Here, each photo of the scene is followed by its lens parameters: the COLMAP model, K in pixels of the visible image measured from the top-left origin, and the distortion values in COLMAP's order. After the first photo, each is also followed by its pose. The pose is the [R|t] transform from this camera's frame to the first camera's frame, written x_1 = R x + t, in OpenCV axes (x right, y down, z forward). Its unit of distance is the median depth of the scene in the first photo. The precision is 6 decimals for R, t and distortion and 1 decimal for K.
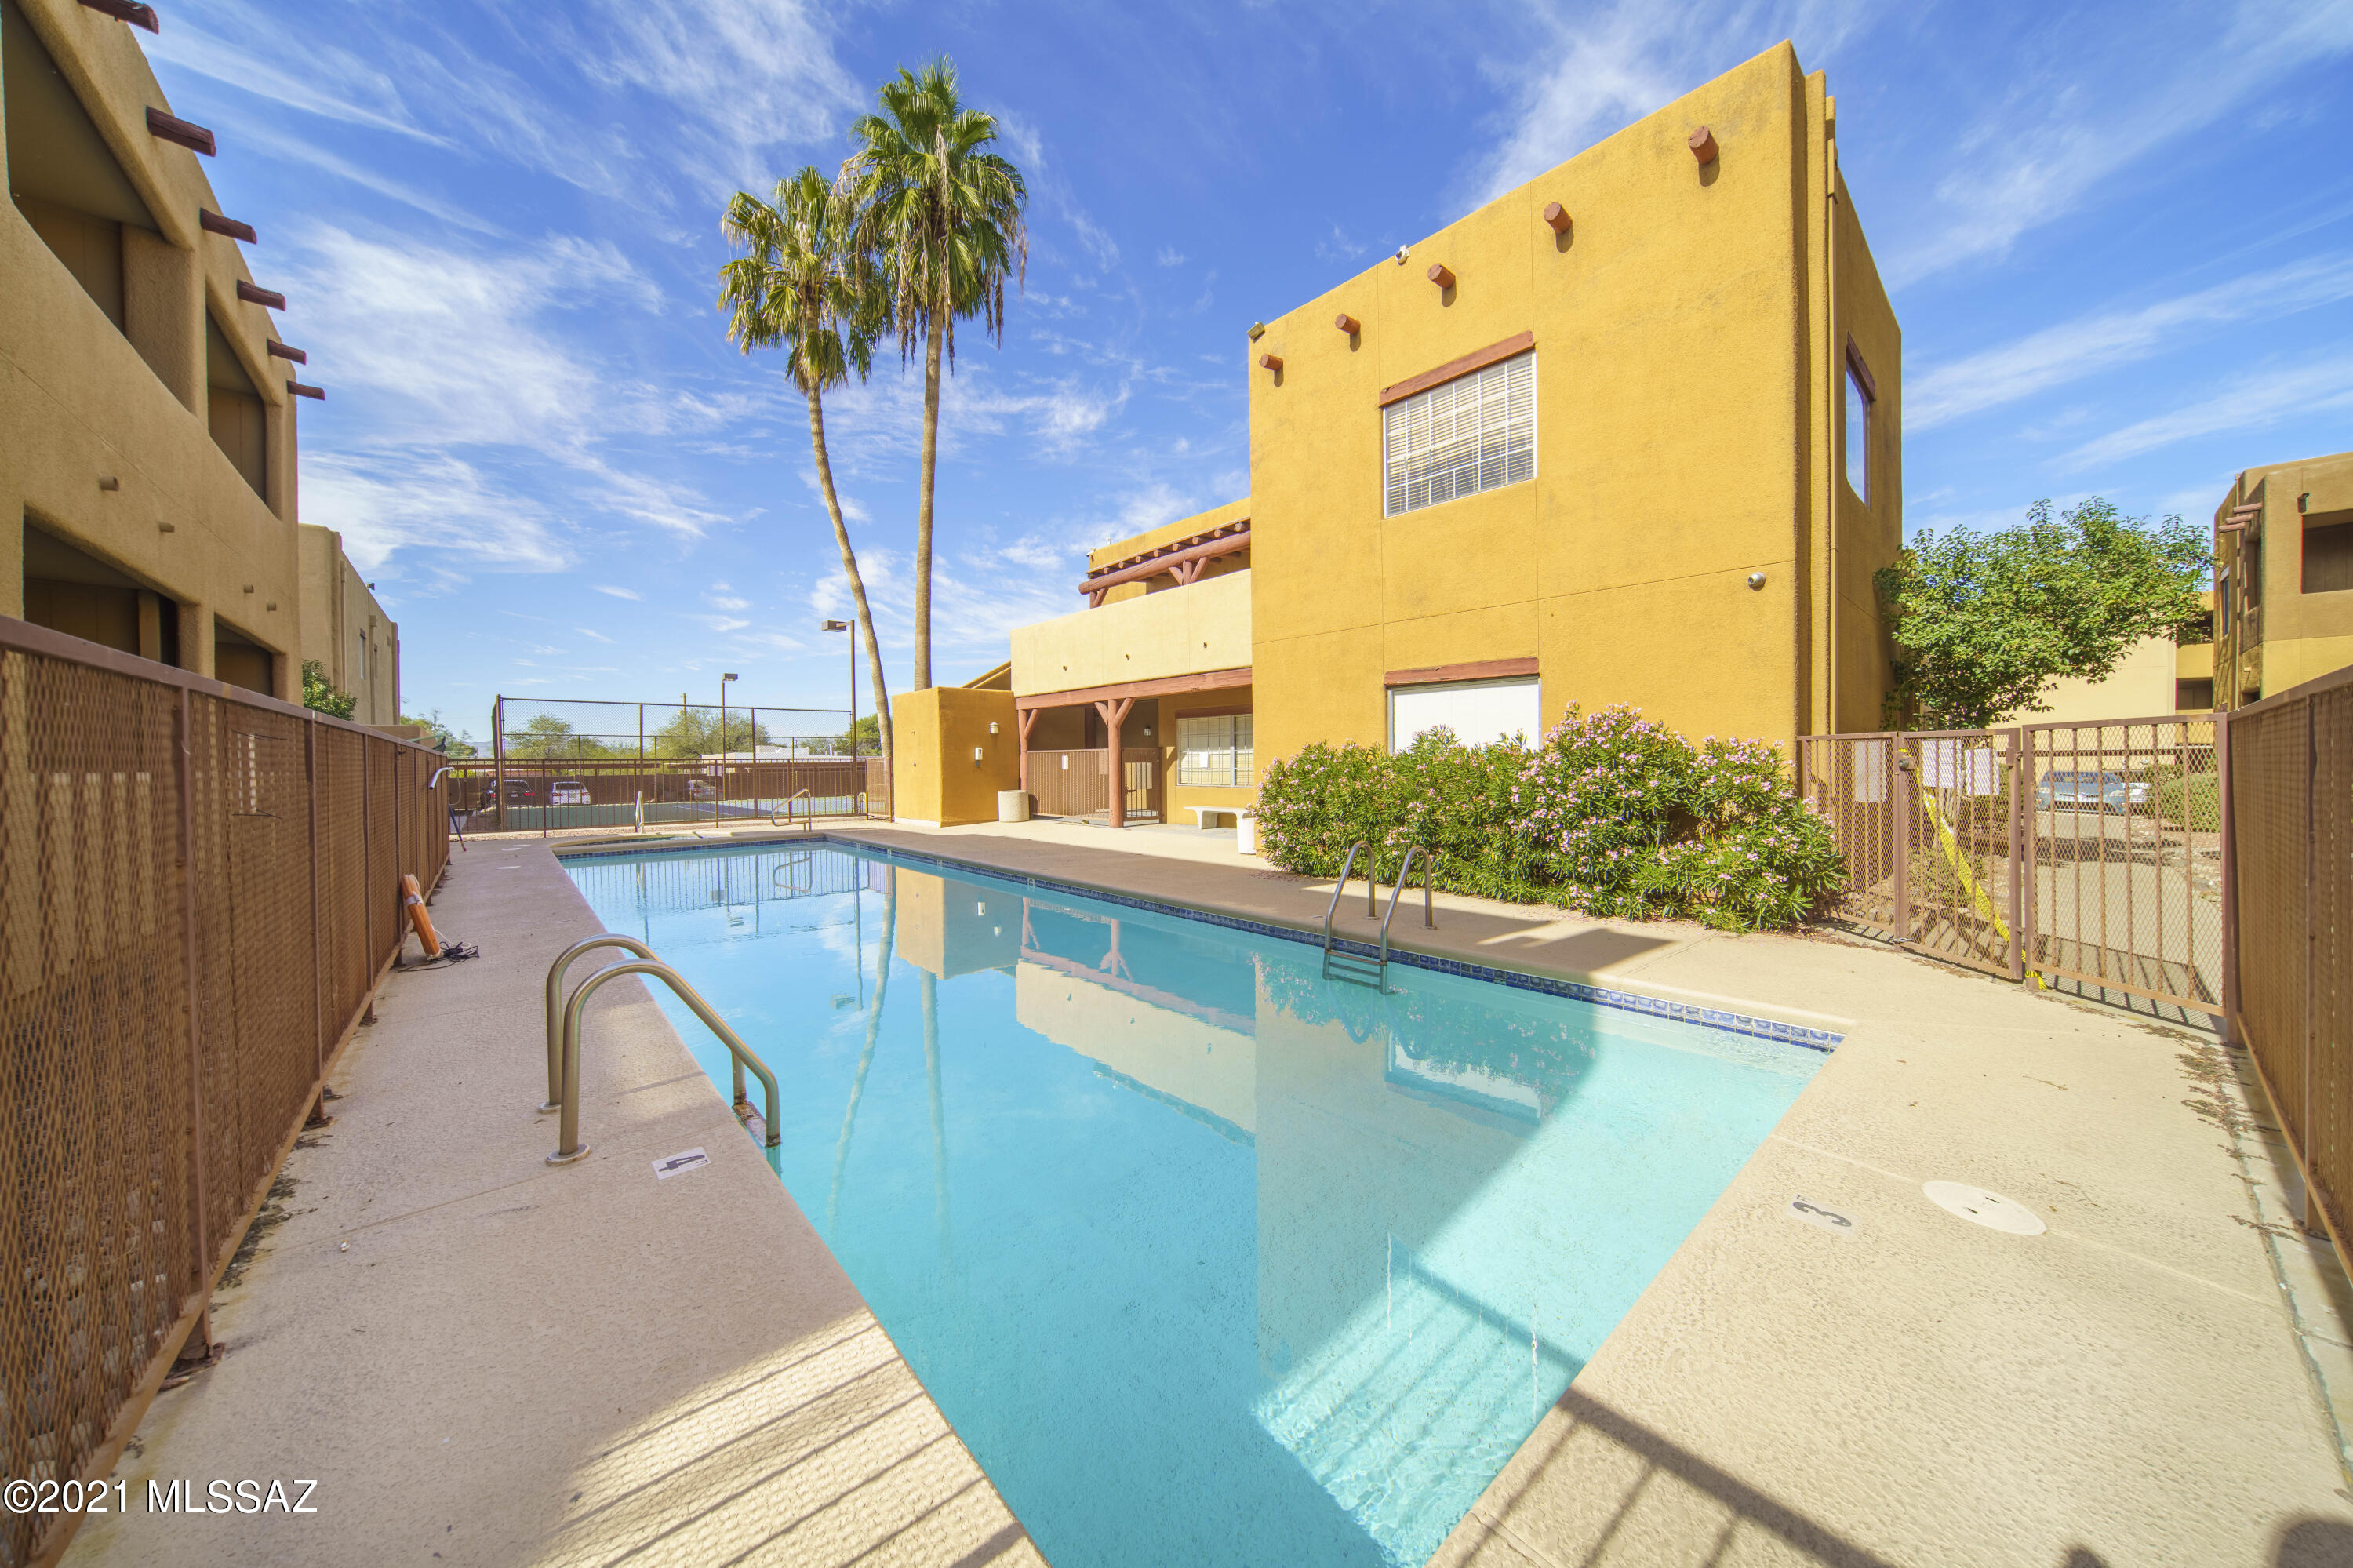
lens RADIAL K [[788.2, 0, 1178.5], [0, 788.2, 760.0], [0, 0, 1]] dist [-0.013552, 0.000084]
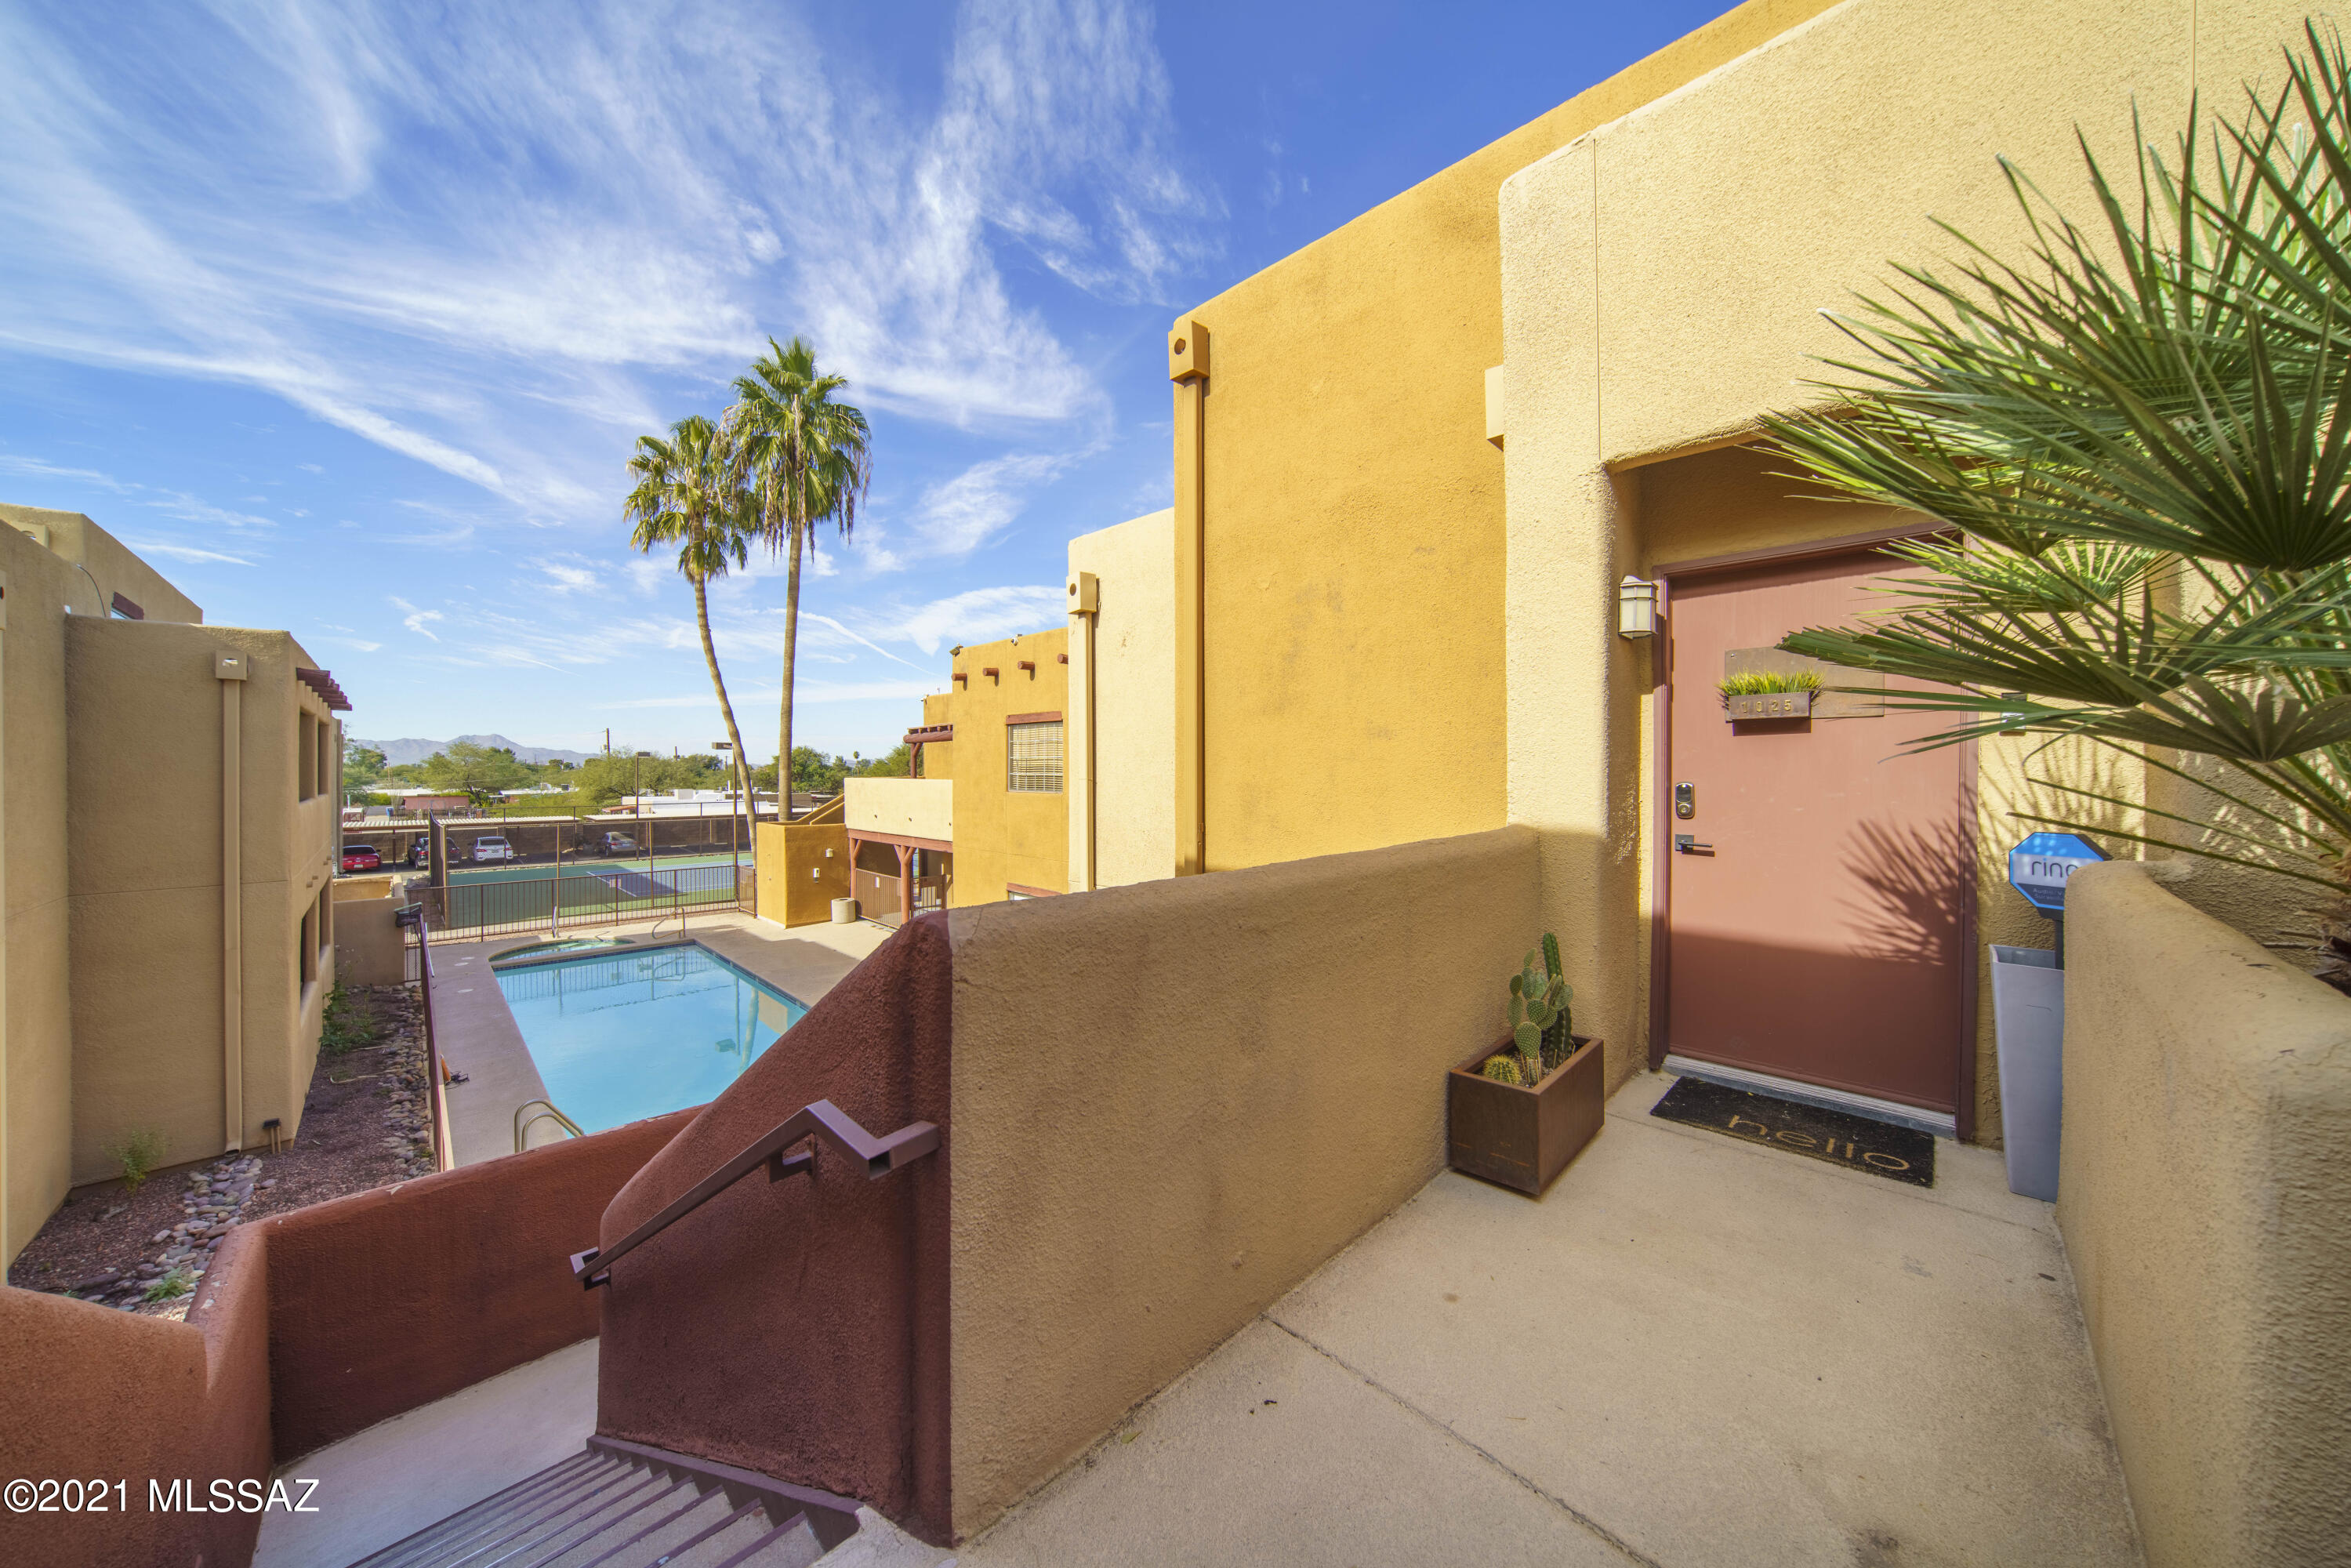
lens RADIAL K [[792.3, 0, 1176.5], [0, 792.3, 774.6], [0, 0, 1]] dist [-0.016242, 0.002468]
pose [[0.997977, 0.011615, 0.062512, 0.254845], [-0.012212, 0.999883, 0.009181, -0.179045], [-0.062398, -0.009926, 0.998002, -0.368381]]
